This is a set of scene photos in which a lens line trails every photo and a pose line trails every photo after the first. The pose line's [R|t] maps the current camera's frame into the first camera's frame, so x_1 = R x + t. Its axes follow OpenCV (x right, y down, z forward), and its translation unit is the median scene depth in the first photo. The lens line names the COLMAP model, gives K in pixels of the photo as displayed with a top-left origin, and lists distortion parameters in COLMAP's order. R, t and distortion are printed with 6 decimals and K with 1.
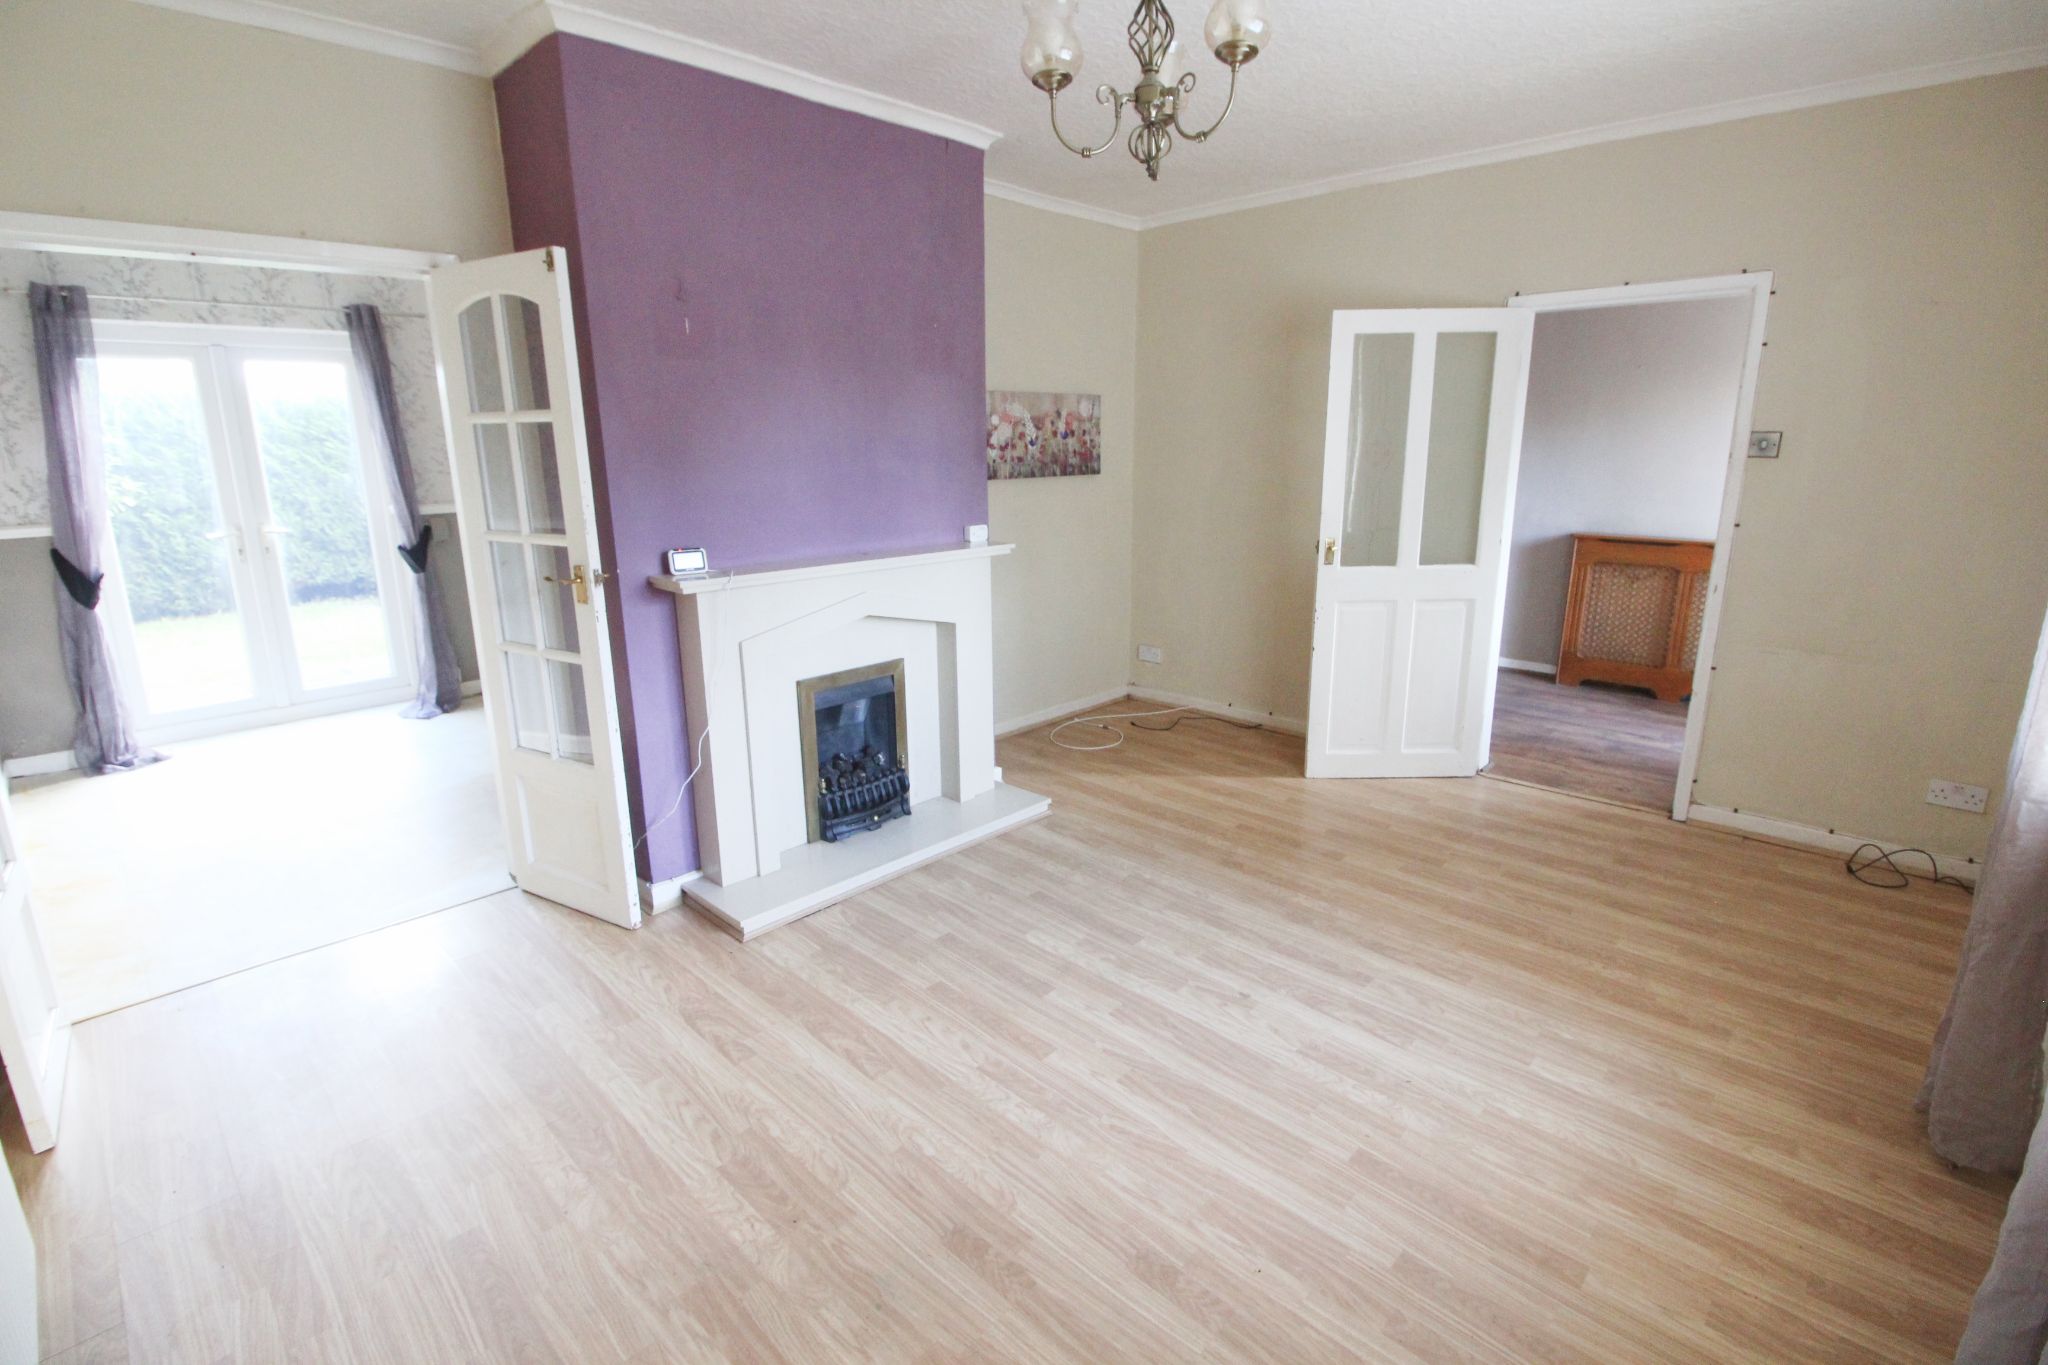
lens RADIAL K [[950.4, 0, 1025.0], [0, 950.4, 669.1], [0, 0, 1]] dist [-0.010622, -0.010176]
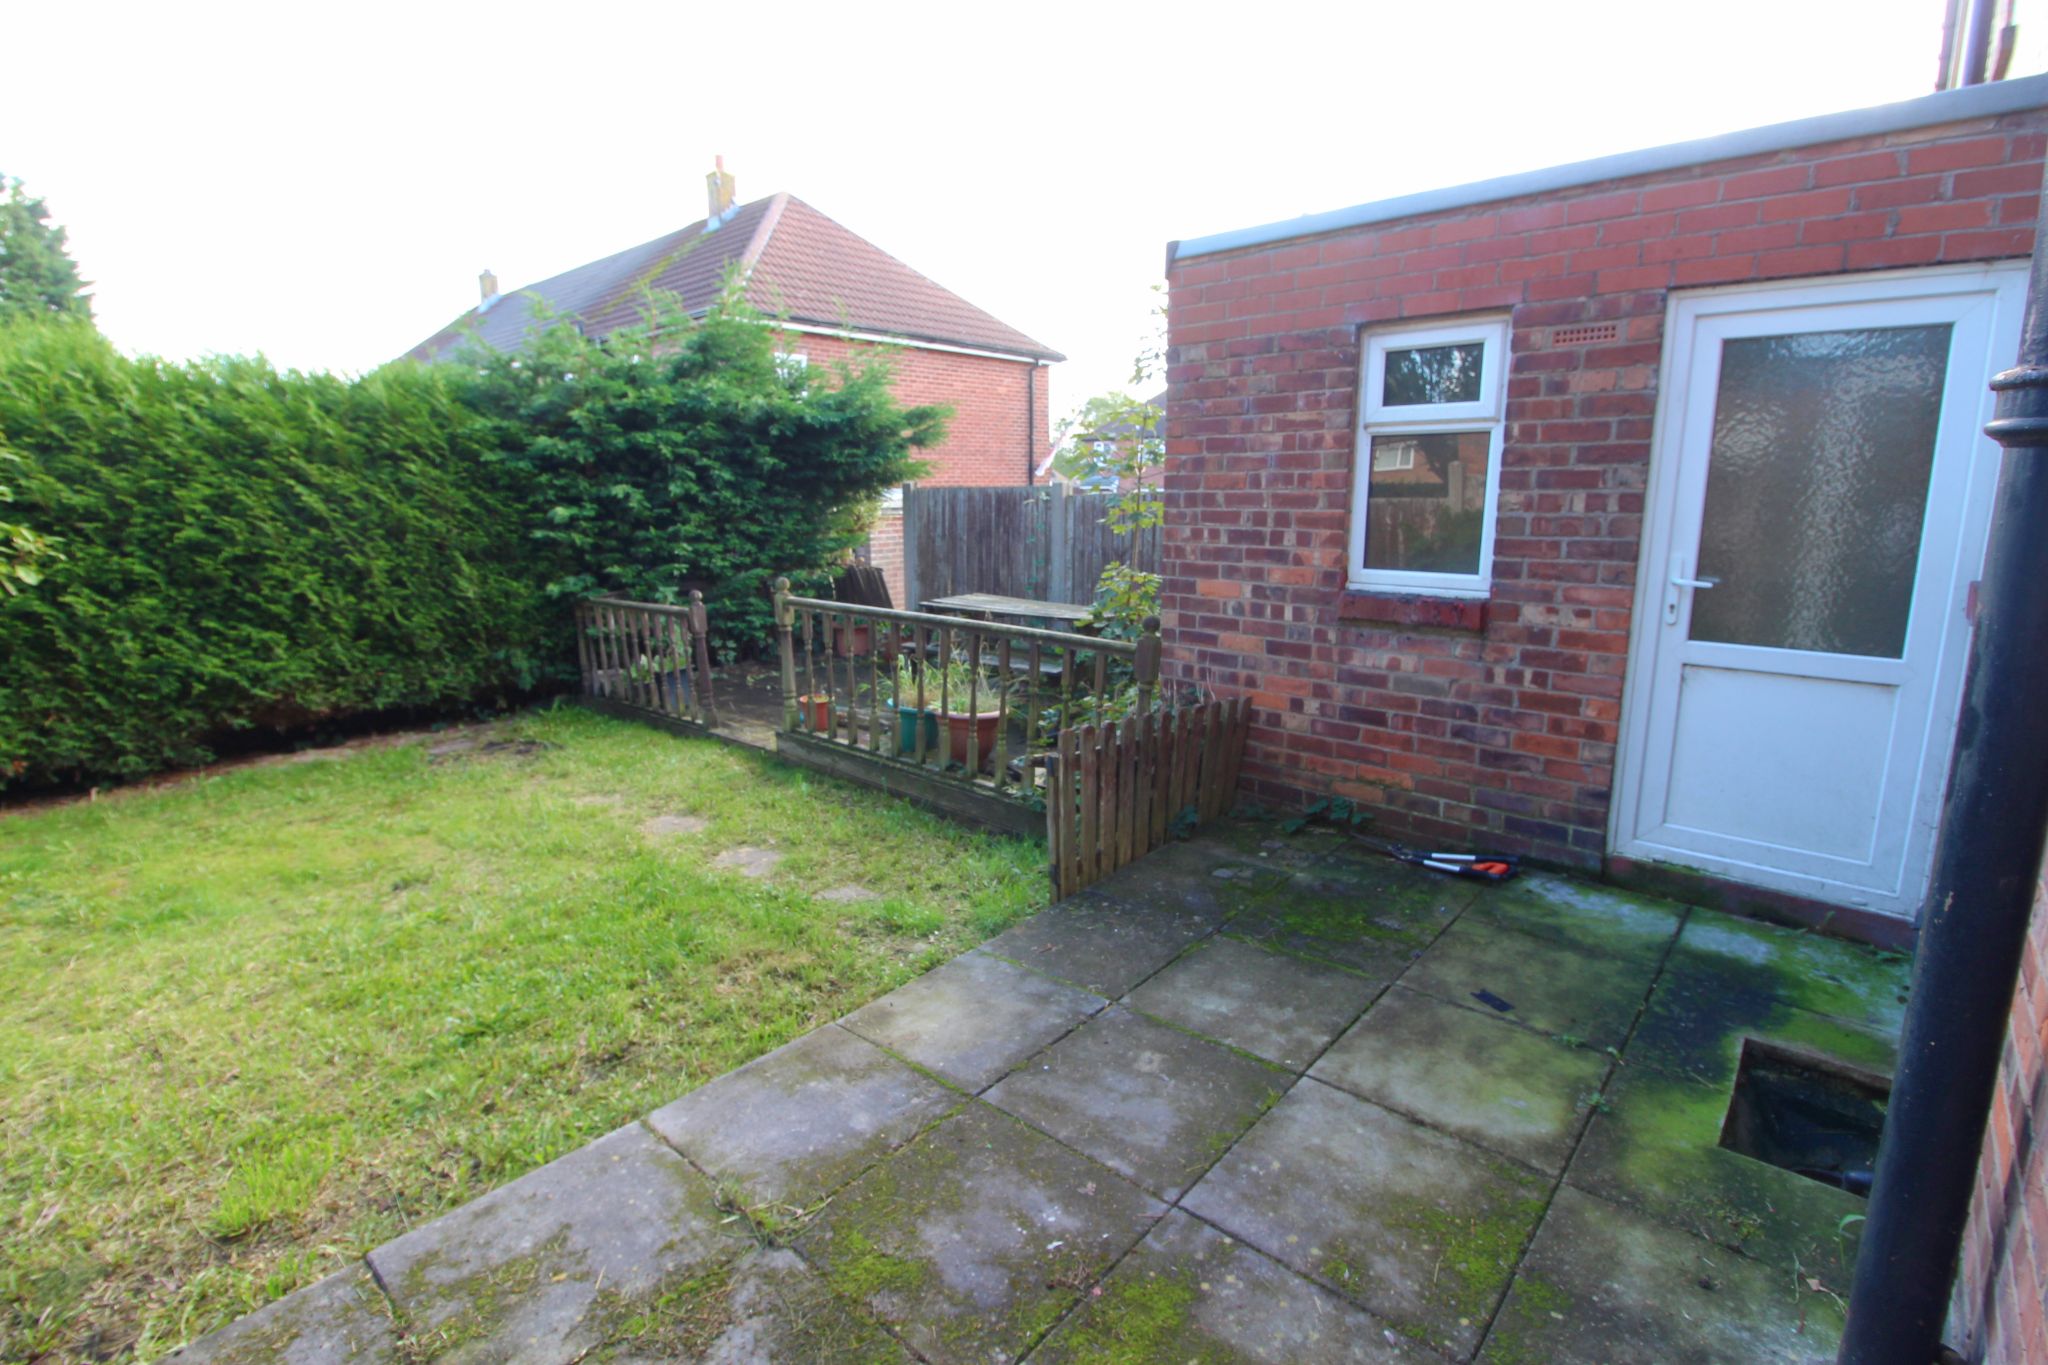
lens RADIAL K [[950.4, 0, 1028.3], [0, 950.4, 666.4], [0, 0, 1]] dist [-0.010622, -0.010176]
pose [[0.999156, -0.005118, 0.040767, -1.111558], [0.006945, 0.998971, -0.044810, -0.259996], [-0.040496, 0.045055, 0.998163, 1.207882]]
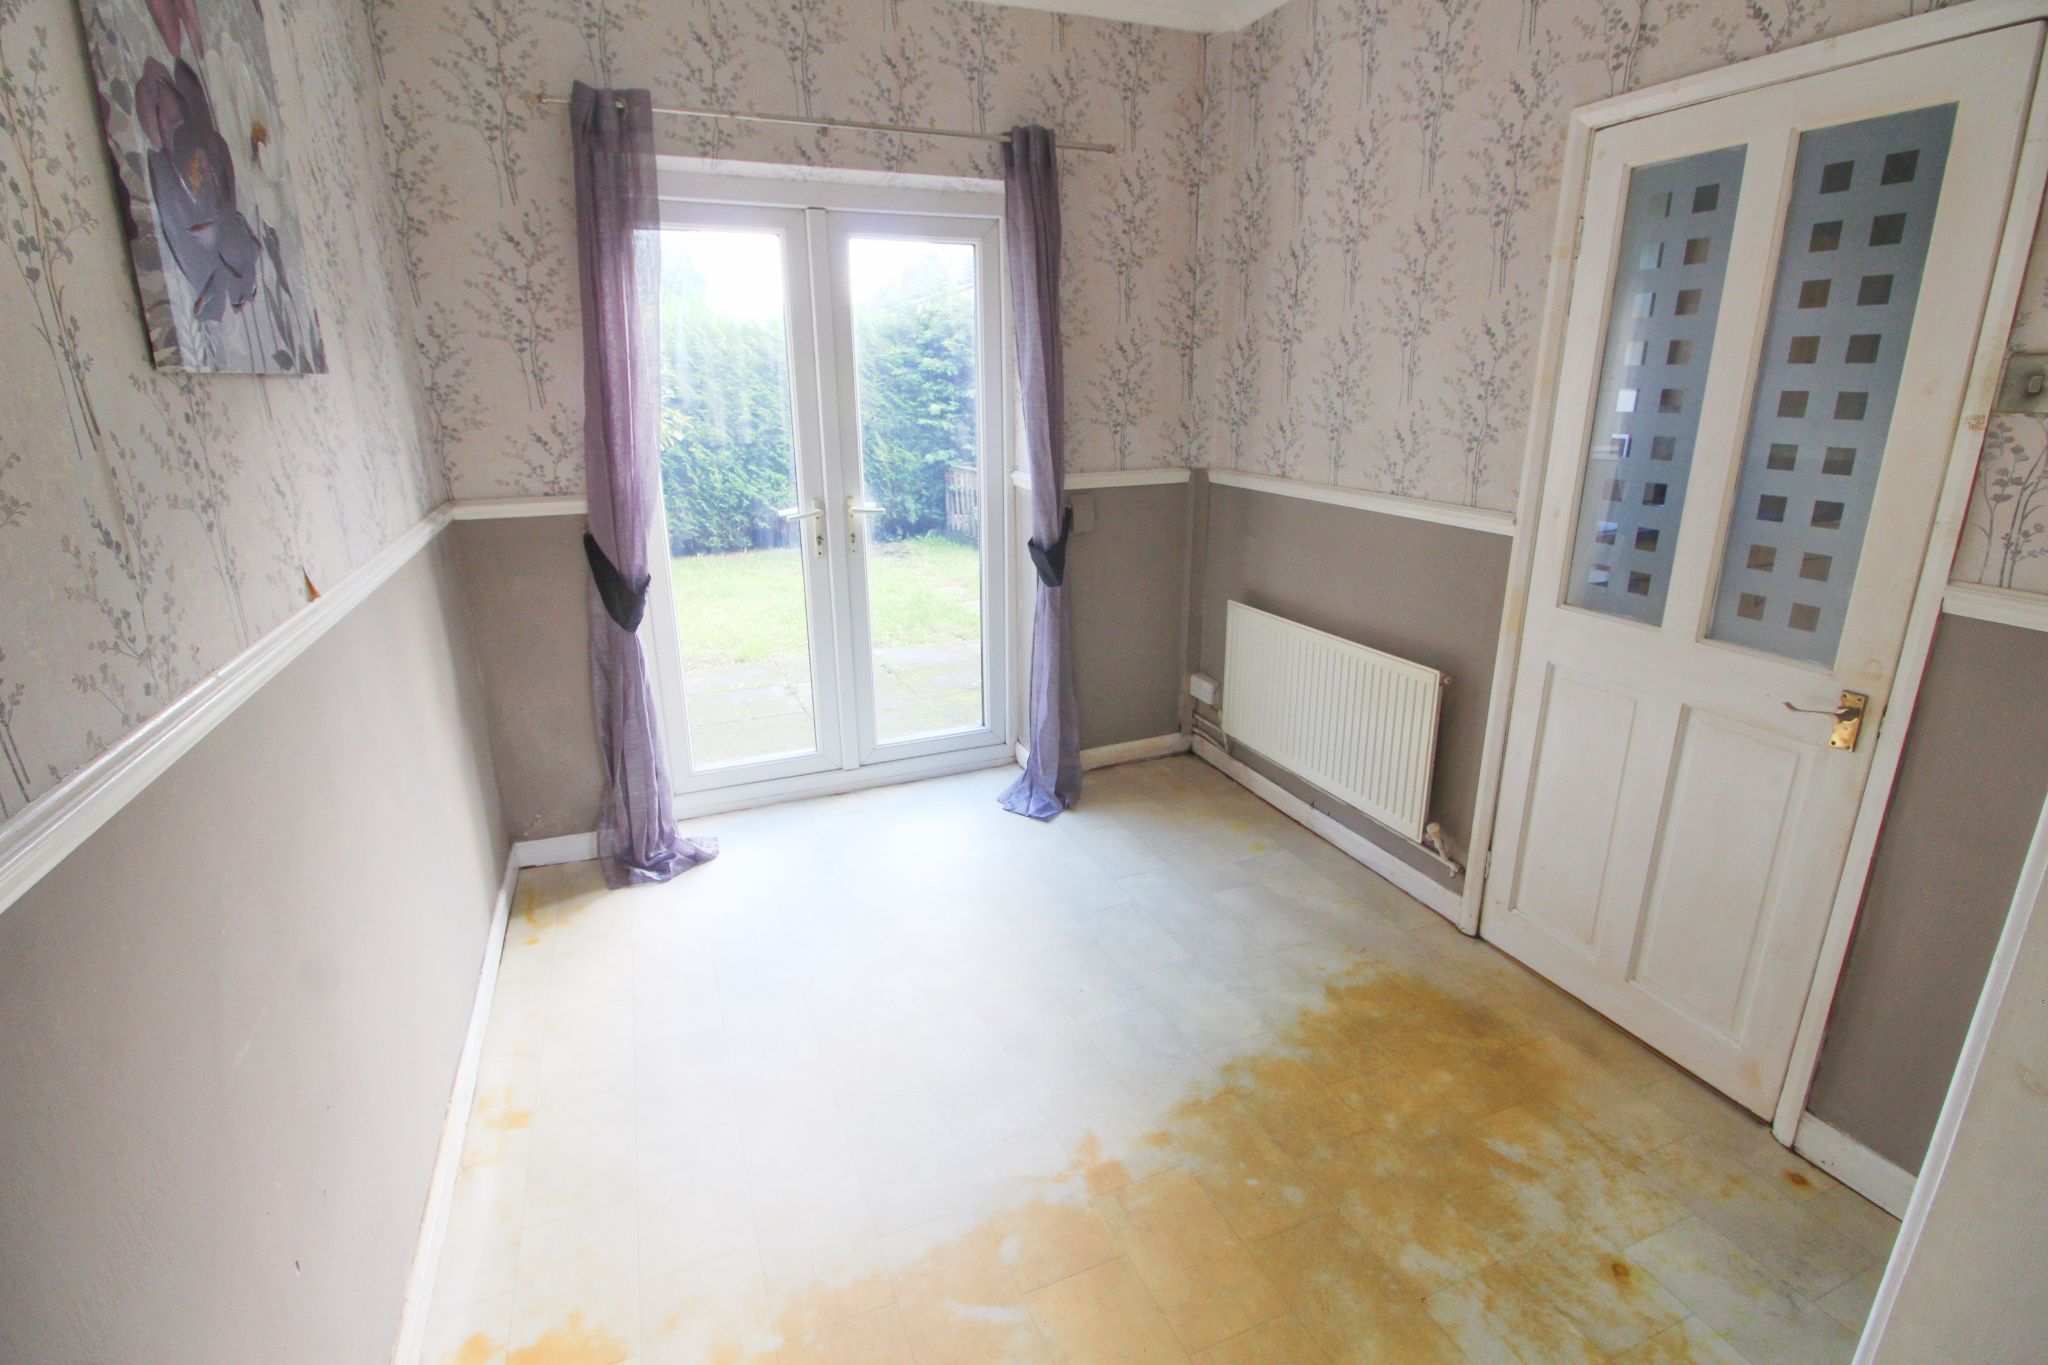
lens RADIAL K [[950.4, 0, 1010.7], [0, 950.4, 674.5], [0, 0, 1]] dist [-0.010622, -0.010176]
pose [[0.910044, 0.122256, -0.396073, -0.531355], [-0.095959, 0.991696, 0.085625, -0.122030], [0.403252, -0.039916, 0.914218, 0.535815]]
